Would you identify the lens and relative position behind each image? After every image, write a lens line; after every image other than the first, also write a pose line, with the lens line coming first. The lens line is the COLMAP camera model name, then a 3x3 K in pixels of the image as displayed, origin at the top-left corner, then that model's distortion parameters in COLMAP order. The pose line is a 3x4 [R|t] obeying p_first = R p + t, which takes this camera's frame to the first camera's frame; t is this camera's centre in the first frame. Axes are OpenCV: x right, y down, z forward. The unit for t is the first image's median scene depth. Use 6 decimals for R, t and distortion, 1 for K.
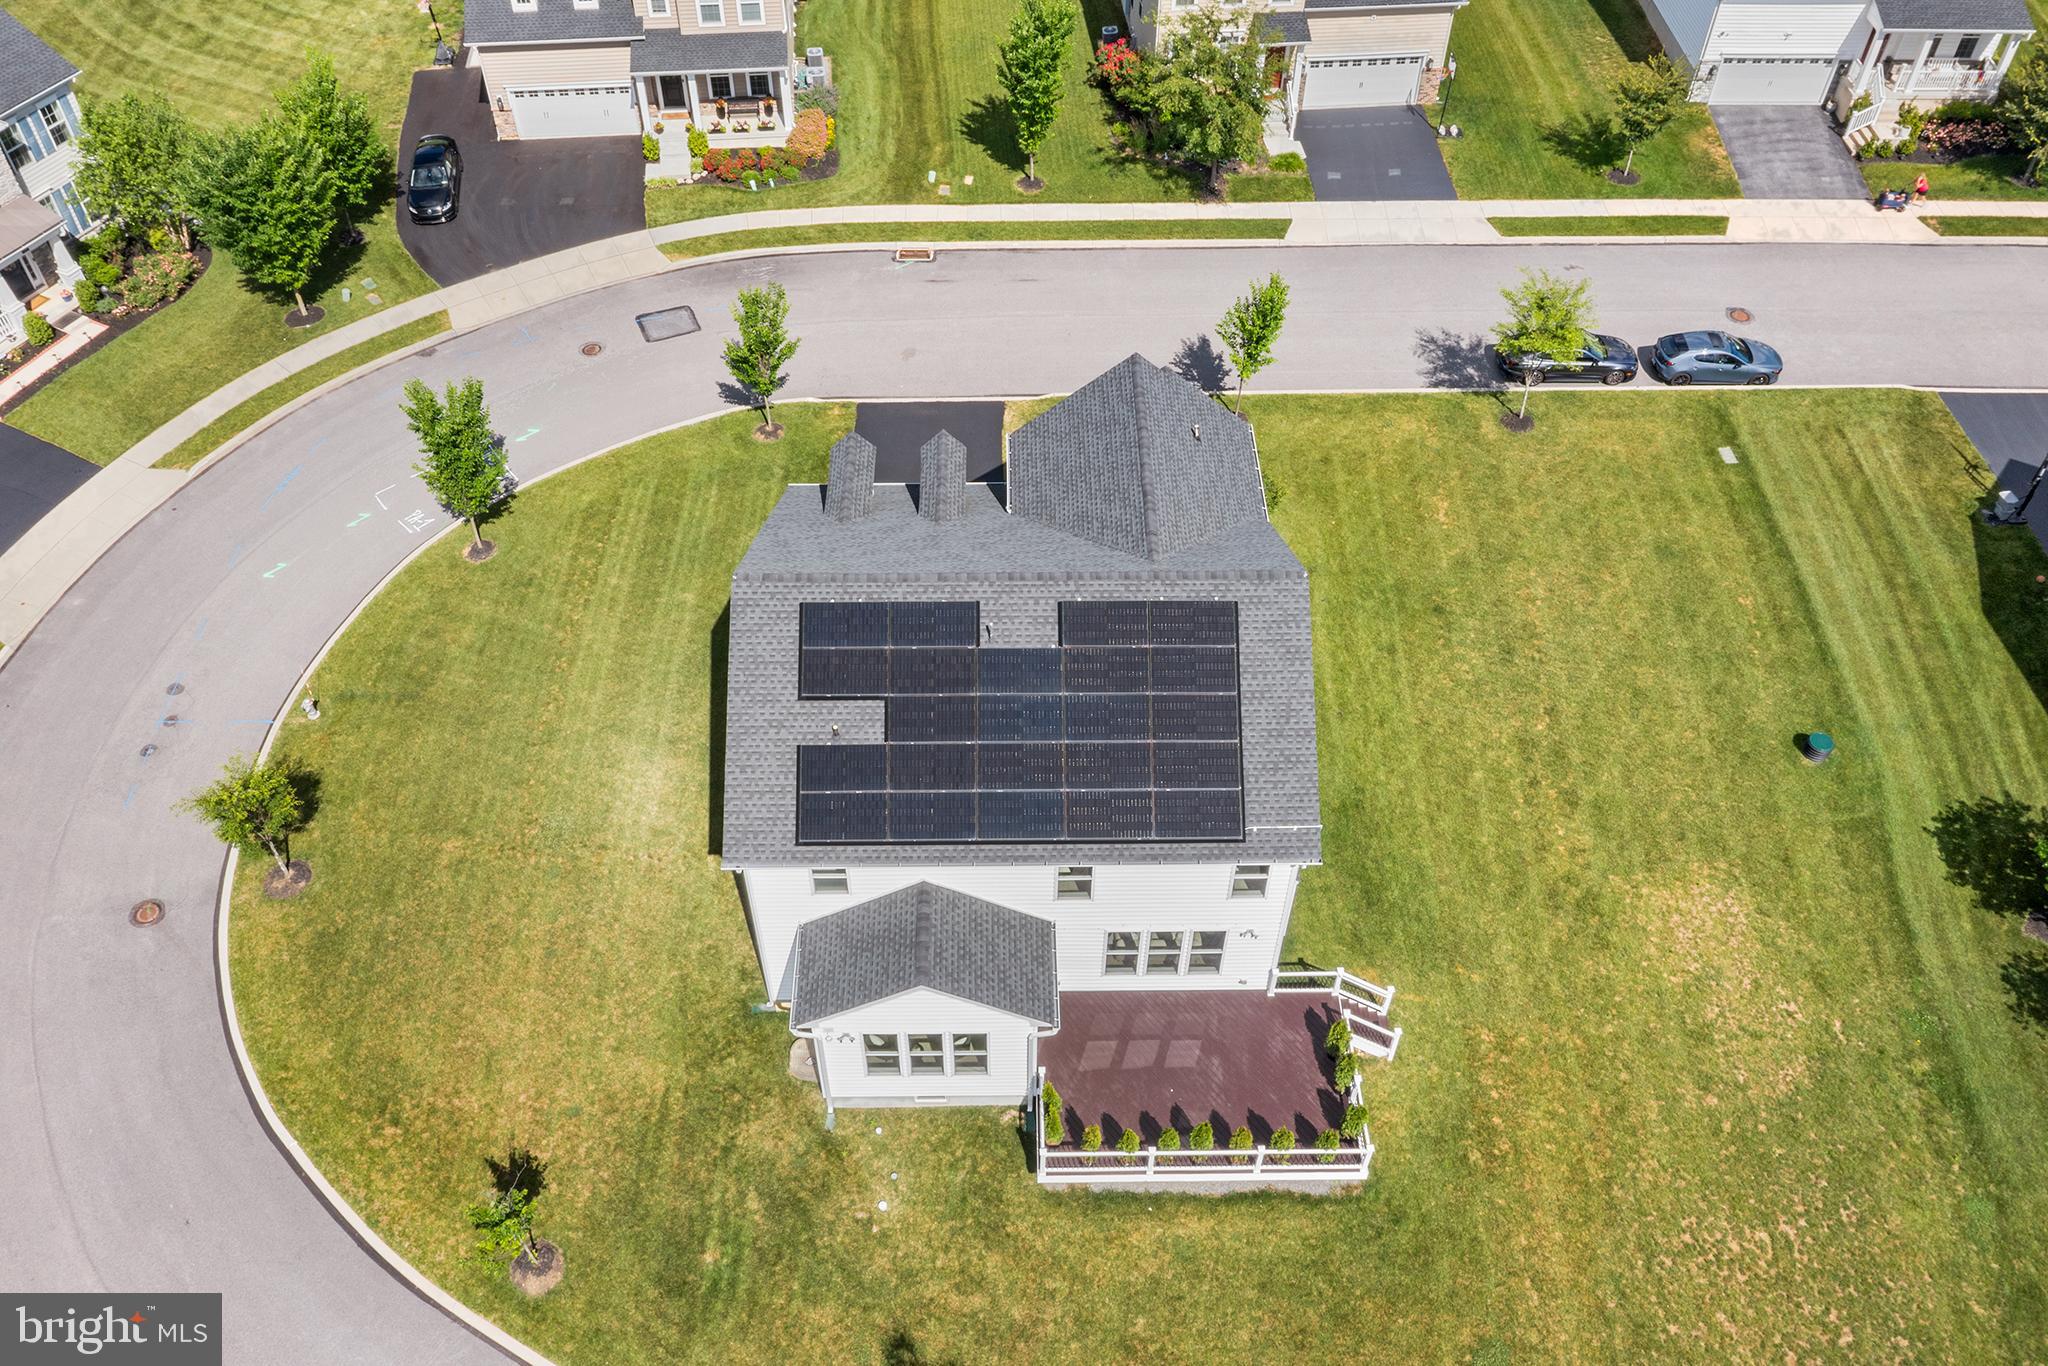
lens RADIAL K [[1657.9, 0, 1024.0], [0, 1657.9, 683.0], [0, 0, 1]] dist [-0.027002, -0.002101]
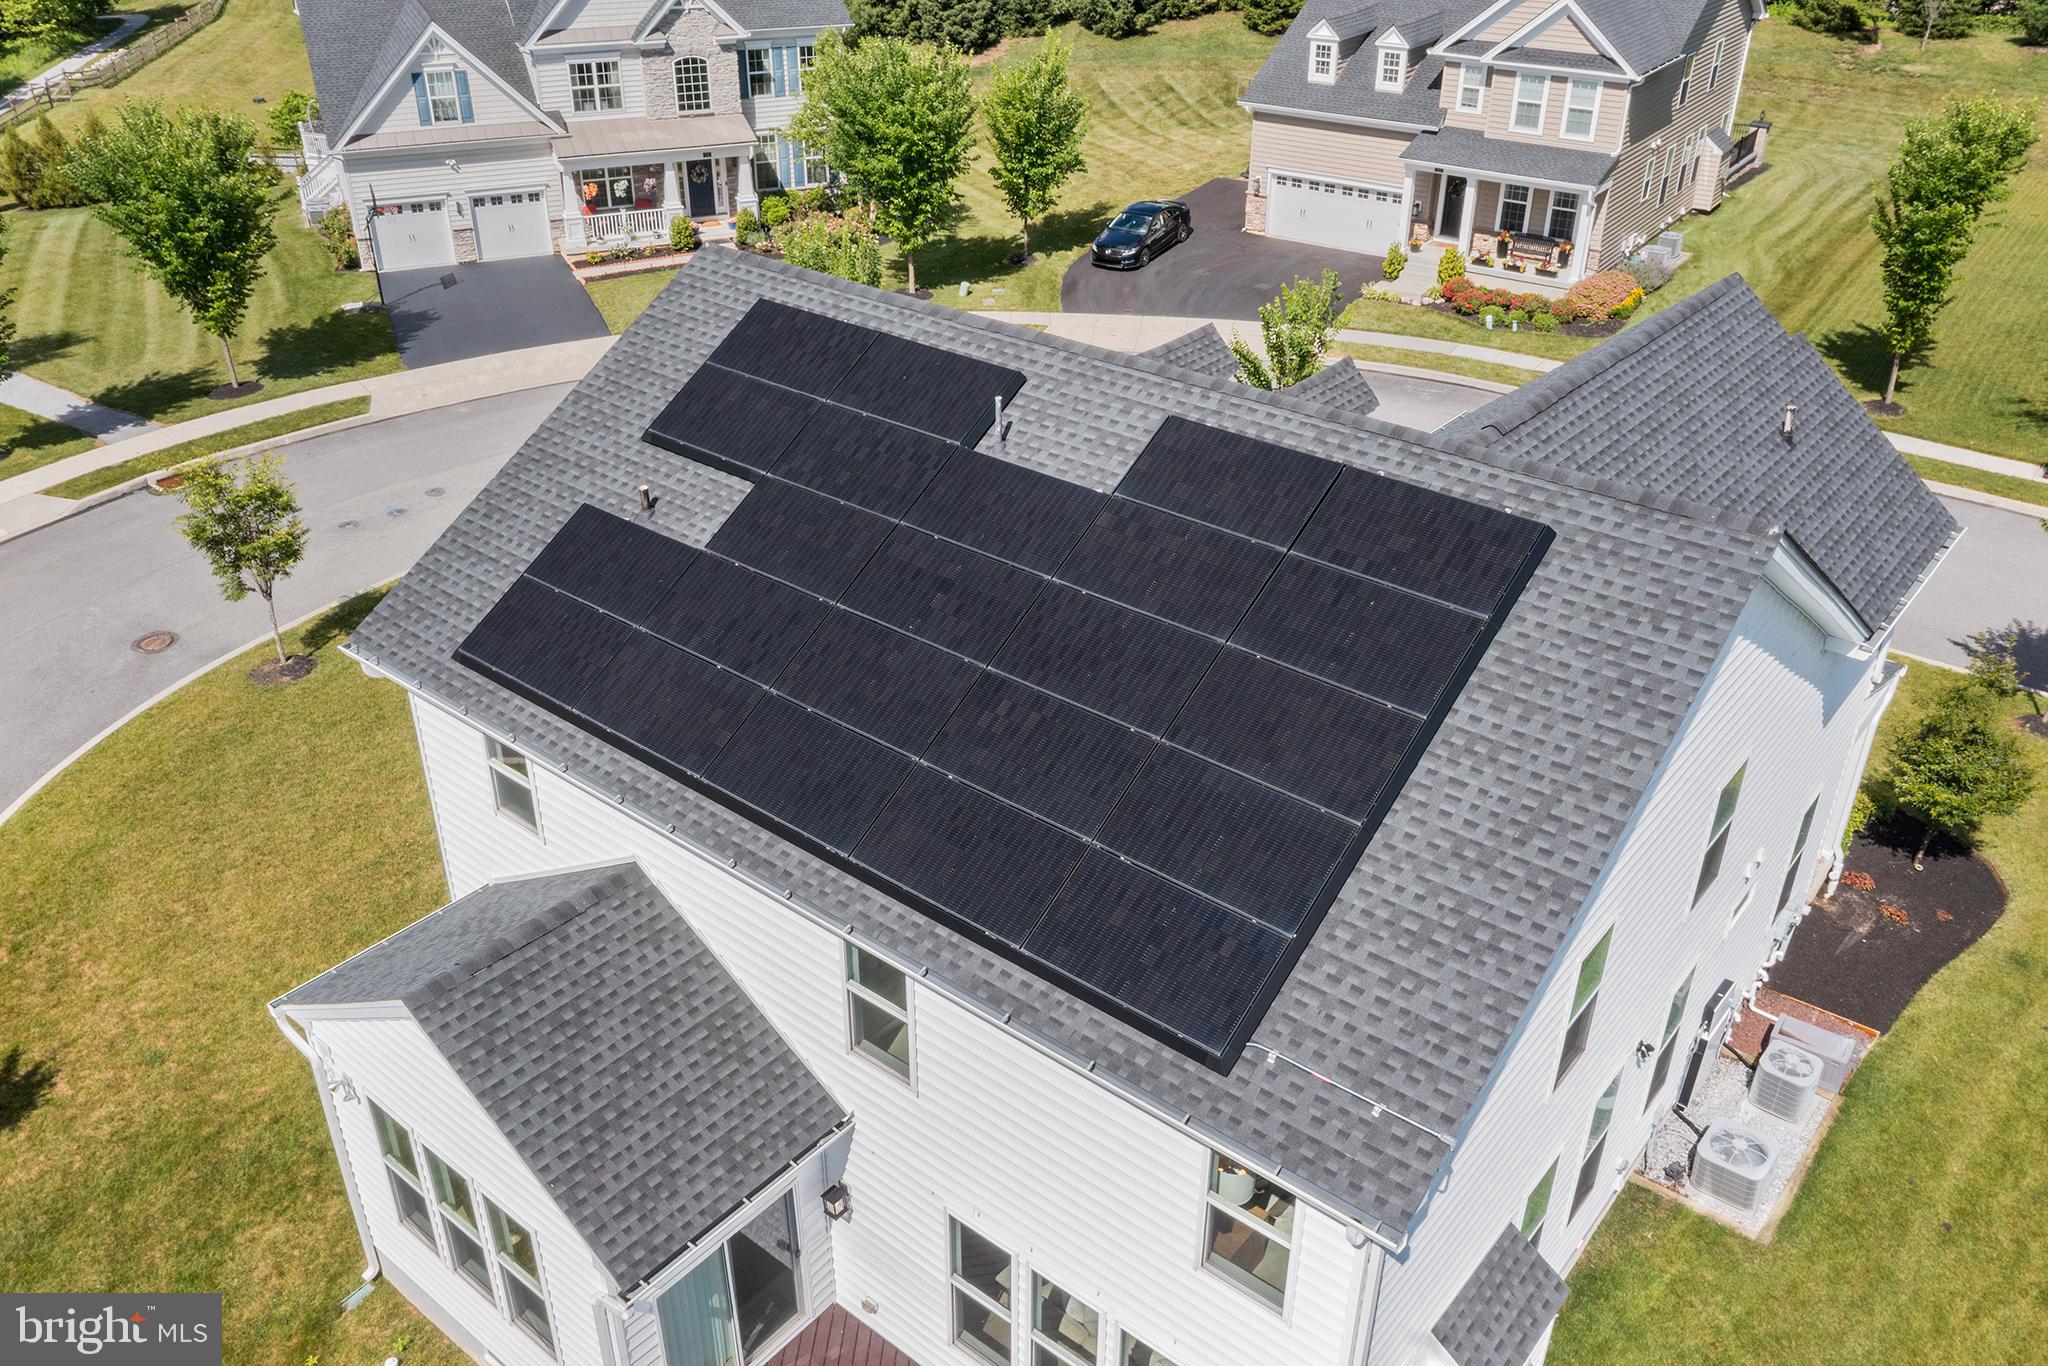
lens RADIAL K [[1657.9, 0, 1024.0], [0, 1657.9, 683.0], [0, 0, 1]] dist [-0.027002, -0.002101]
pose [[0.759917, 0.319405, -0.566133, 0.156162], [-0.480978, 0.862158, -0.159196, 0.058821], [0.437248, 0.393273, 0.808796, 0.396513]]
